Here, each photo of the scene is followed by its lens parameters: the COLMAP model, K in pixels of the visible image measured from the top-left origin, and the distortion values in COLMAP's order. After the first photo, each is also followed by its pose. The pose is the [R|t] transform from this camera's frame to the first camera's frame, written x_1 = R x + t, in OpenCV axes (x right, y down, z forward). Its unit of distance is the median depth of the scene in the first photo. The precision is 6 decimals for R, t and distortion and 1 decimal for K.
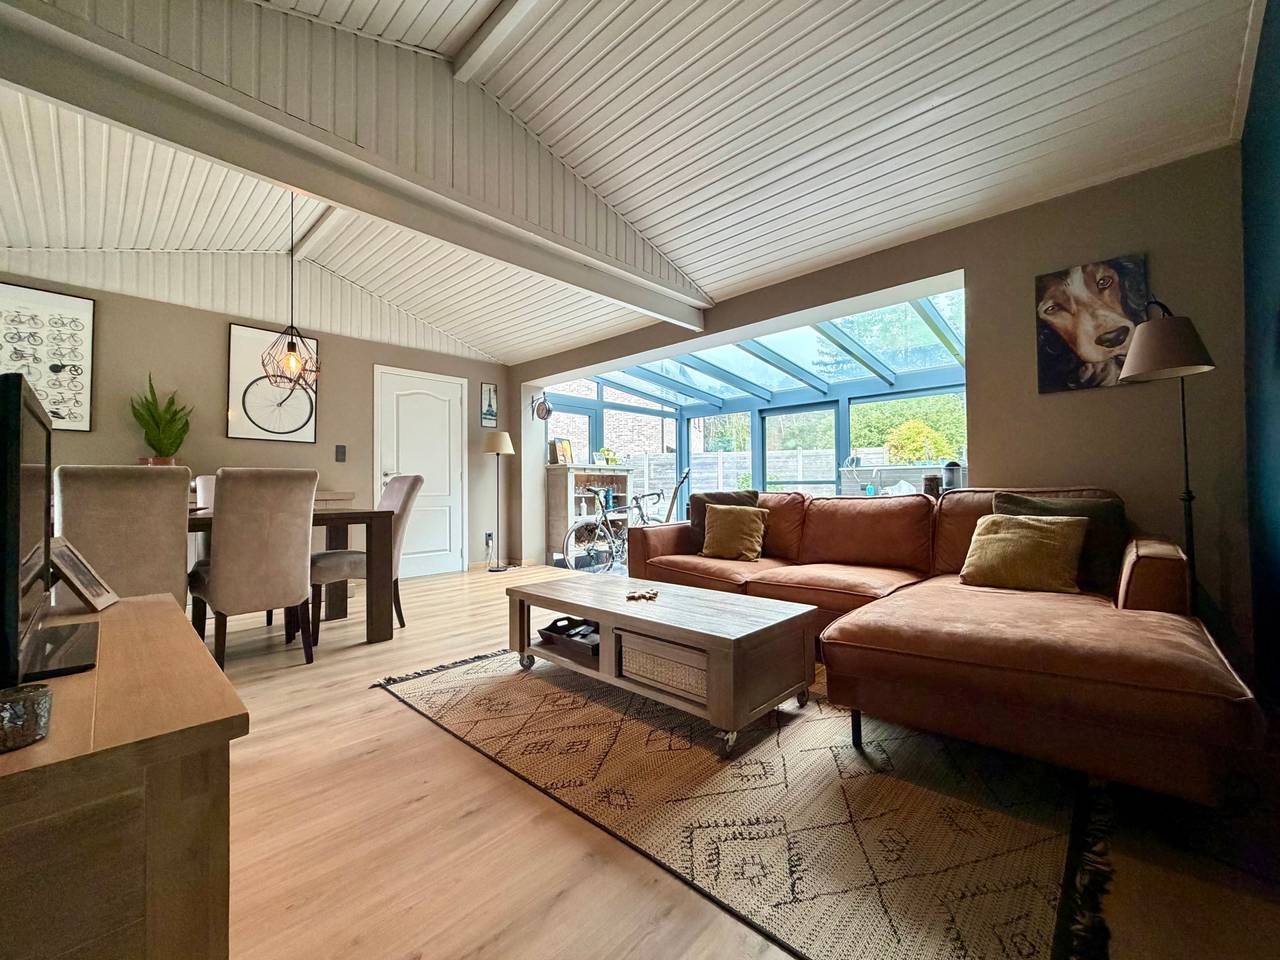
lens RADIAL K [[510.8, 0, 636.4], [0, 510.8, 479.2], [0, 0, 1]] dist [-0.000514, 0.000278]
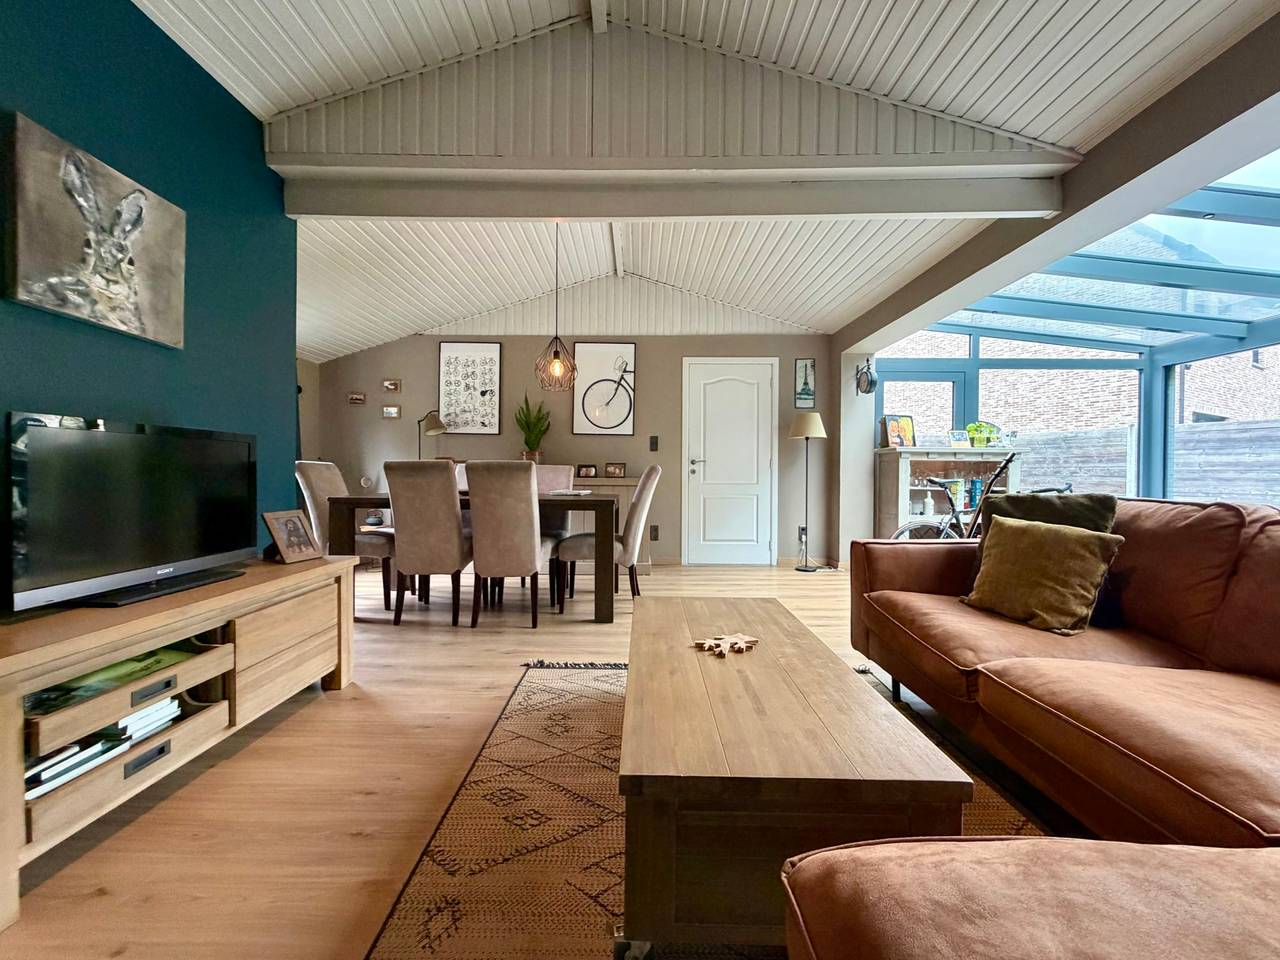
lens RADIAL K [[510.8, 0, 636.4], [0, 510.8, 479.2], [0, 0, 1]] dist [-0.000514, 0.000278]
pose [[0.682931, 0.021606, -0.730164, 0.242174], [0.001222, 0.999527, 0.030719, -0.008804], [0.730482, -0.021871, 0.682581, 0.261407]]
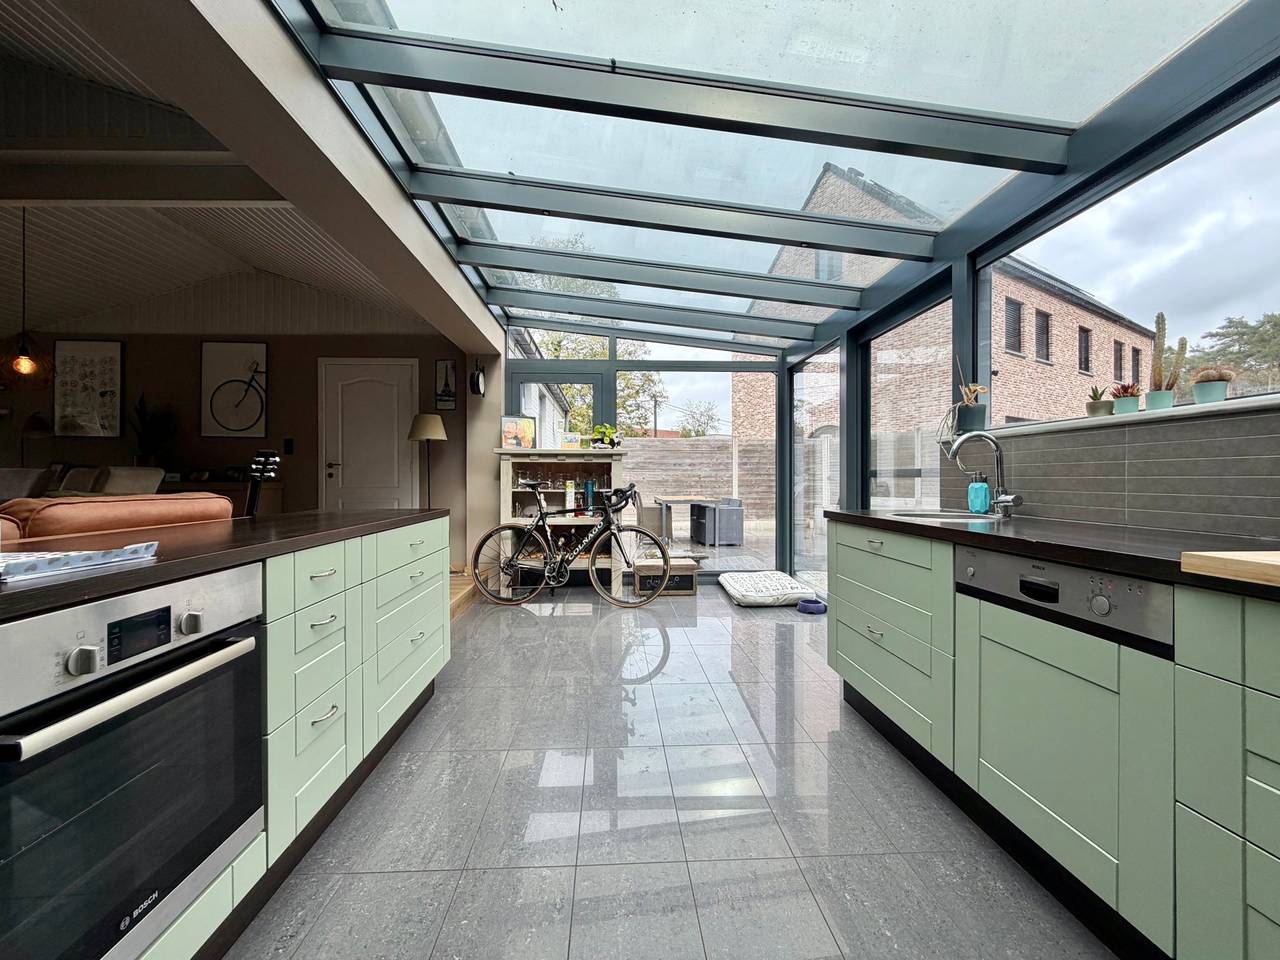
lens RADIAL K [[510.8, 0, 636.4], [0, 510.8, 479.2], [0, 0, 1]] dist [-0.000514, 0.000278]
pose [[0.718841, 0.008451, -0.695123, 0.817919], [0.006363, 0.999804, 0.018734, 0.002664], [0.695145, -0.017890, 0.718647, 0.884958]]
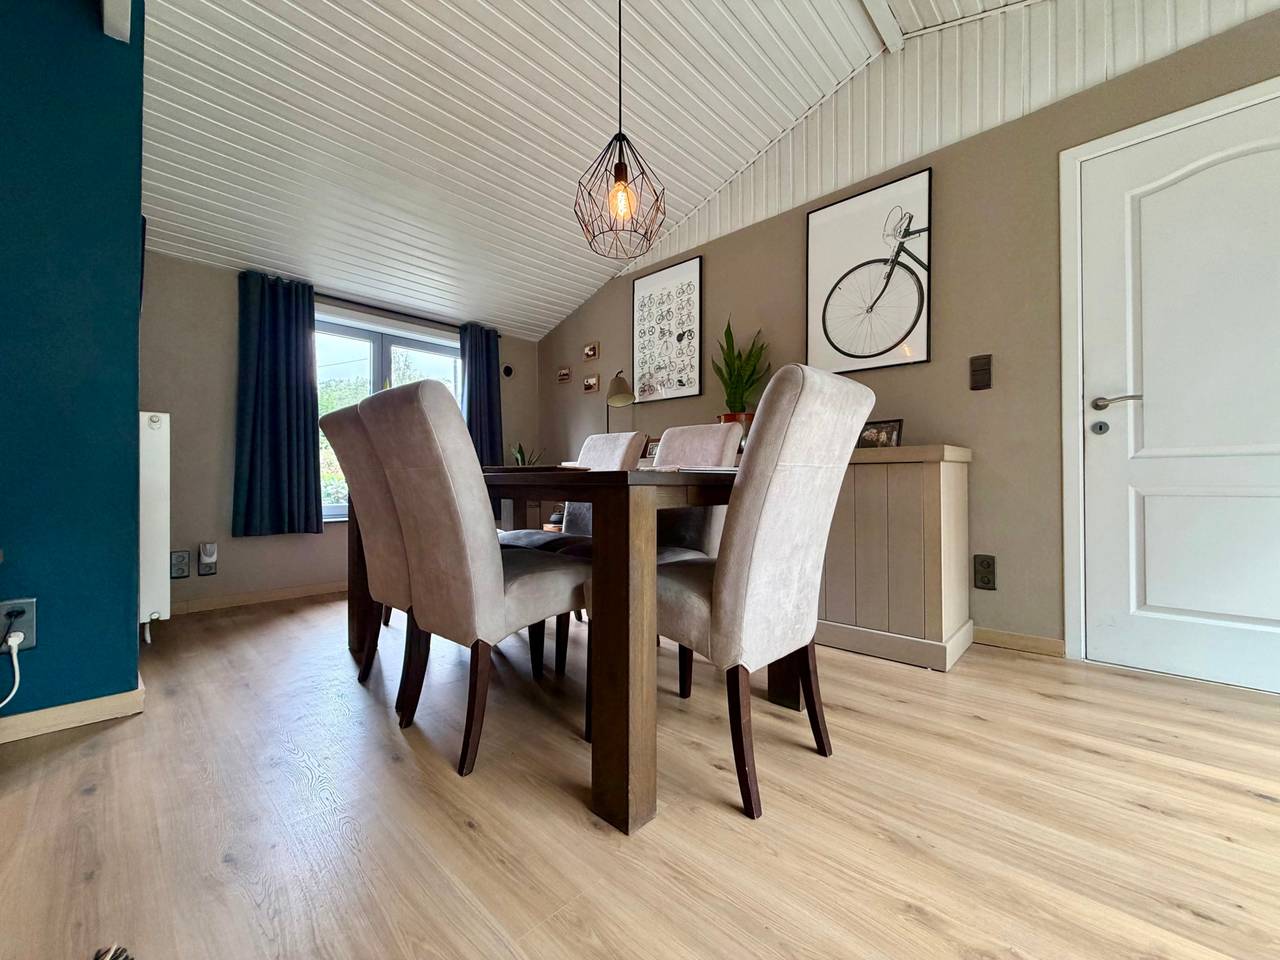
lens RADIAL K [[510.8, 0, 636.4], [0, 510.8, 479.2], [0, 0, 1]] dist [-0.000514, 0.000278]
pose [[-0.000778, 0.006113, -0.999981, -0.099792], [0.022757, 0.999722, 0.006094, 0.050810], [0.999741, -0.022751, -0.000917, 0.797316]]
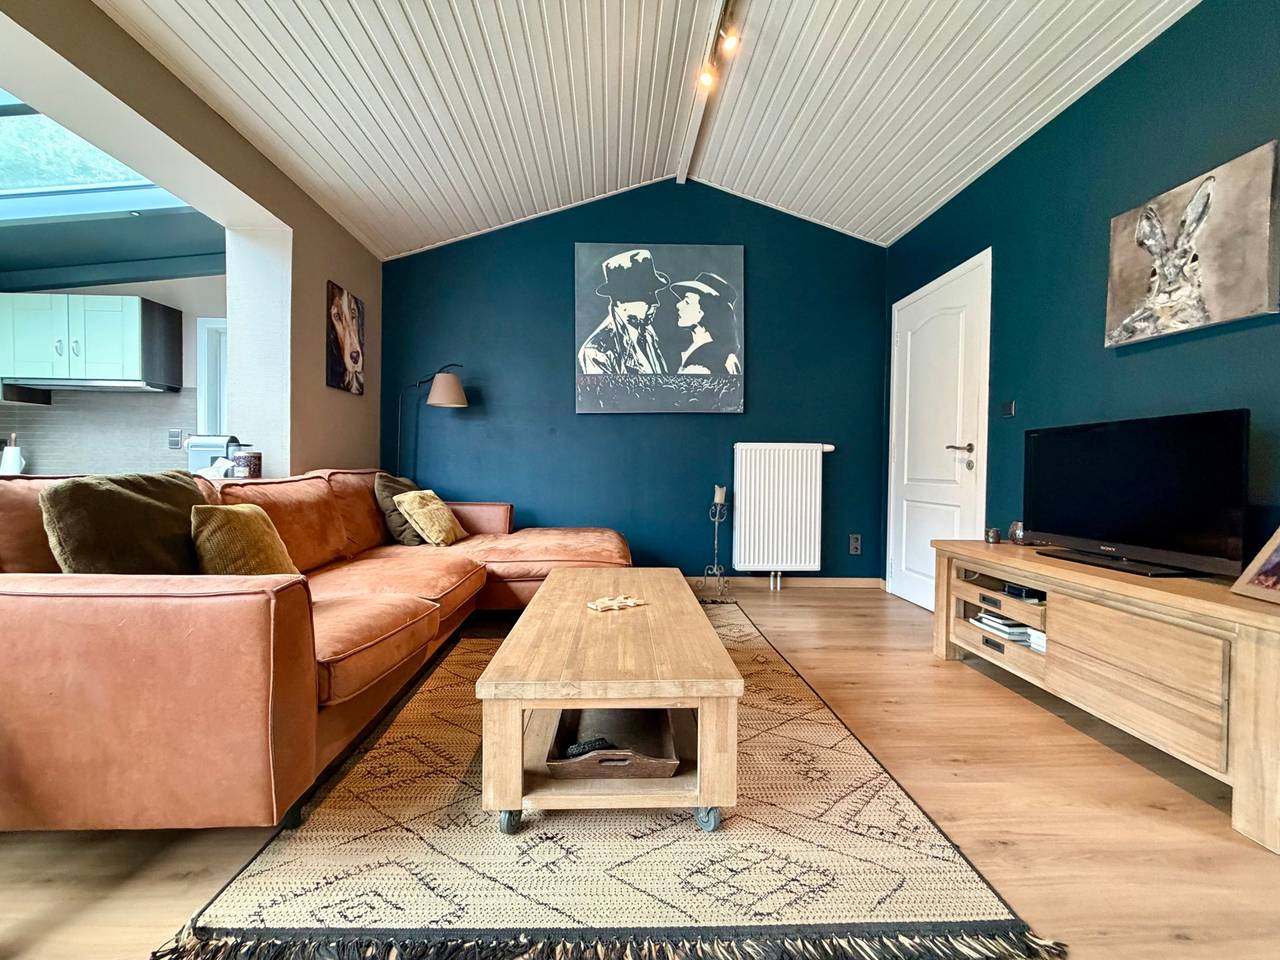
lens RADIAL K [[510.8, 0, 636.4], [0, 510.8, 479.2], [0, 0, 1]] dist [-0.000514, 0.000278]
pose [[-0.716293, -0.009353, 0.697737, -0.323057], [-0.015048, 0.999885, -0.002044, 0.020246], [-0.697637, -0.011964, -0.716351, 0.892904]]
